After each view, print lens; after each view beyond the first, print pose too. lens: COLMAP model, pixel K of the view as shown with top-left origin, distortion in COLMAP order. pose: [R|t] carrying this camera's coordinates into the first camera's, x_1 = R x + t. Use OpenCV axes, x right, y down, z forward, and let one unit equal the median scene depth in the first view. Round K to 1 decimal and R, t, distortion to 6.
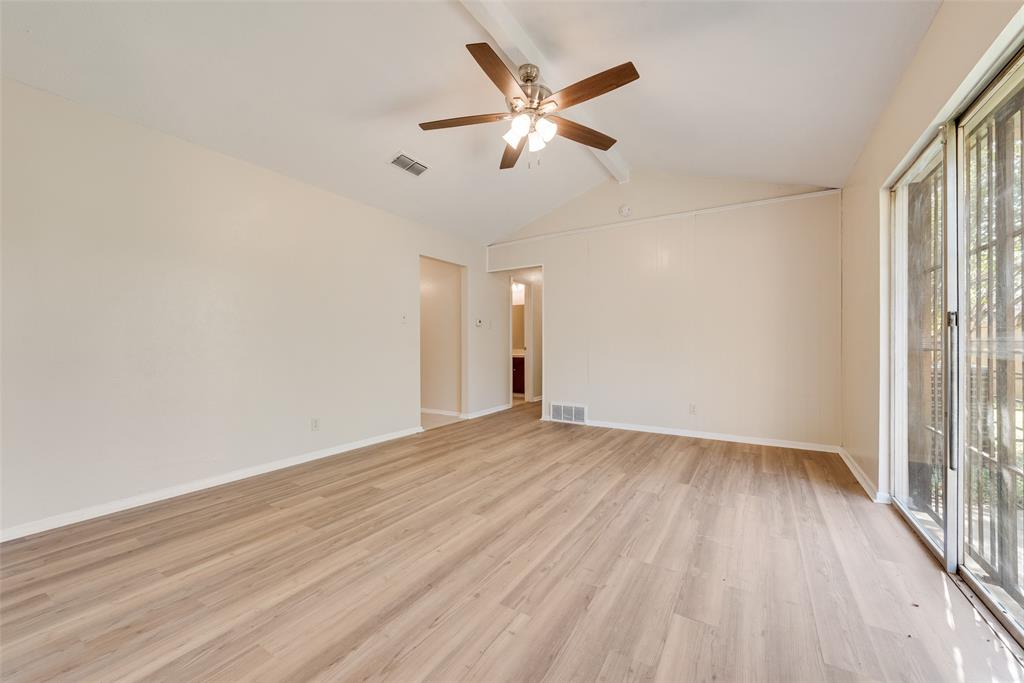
lens RADIAL K [[402.0, 0, 506.9], [0, 402.0, 345.6], [0, 0, 1]] dist [0.009108, -0.000075]
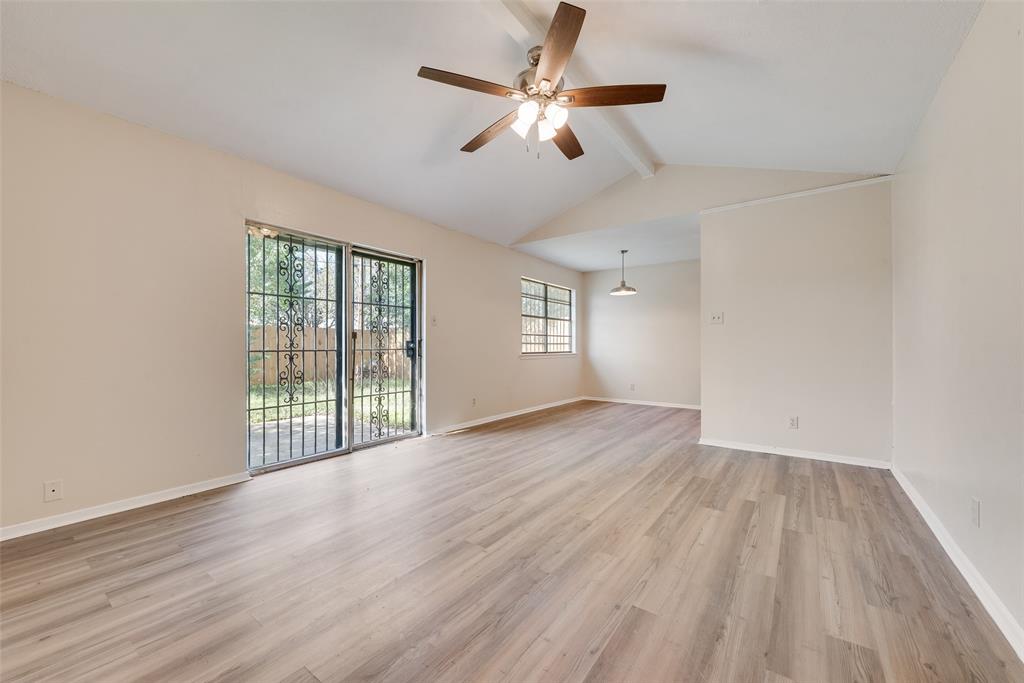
lens RADIAL K [[402.0, 0, 506.9], [0, 402.0, 345.6], [0, 0, 1]] dist [0.009108, -0.000075]
pose [[-0.996994, 0.003027, 0.077415, 0.059531], [0.003452, 0.999980, 0.005349, -0.011648], [-0.077397, 0.005600, -0.996985, 1.977594]]
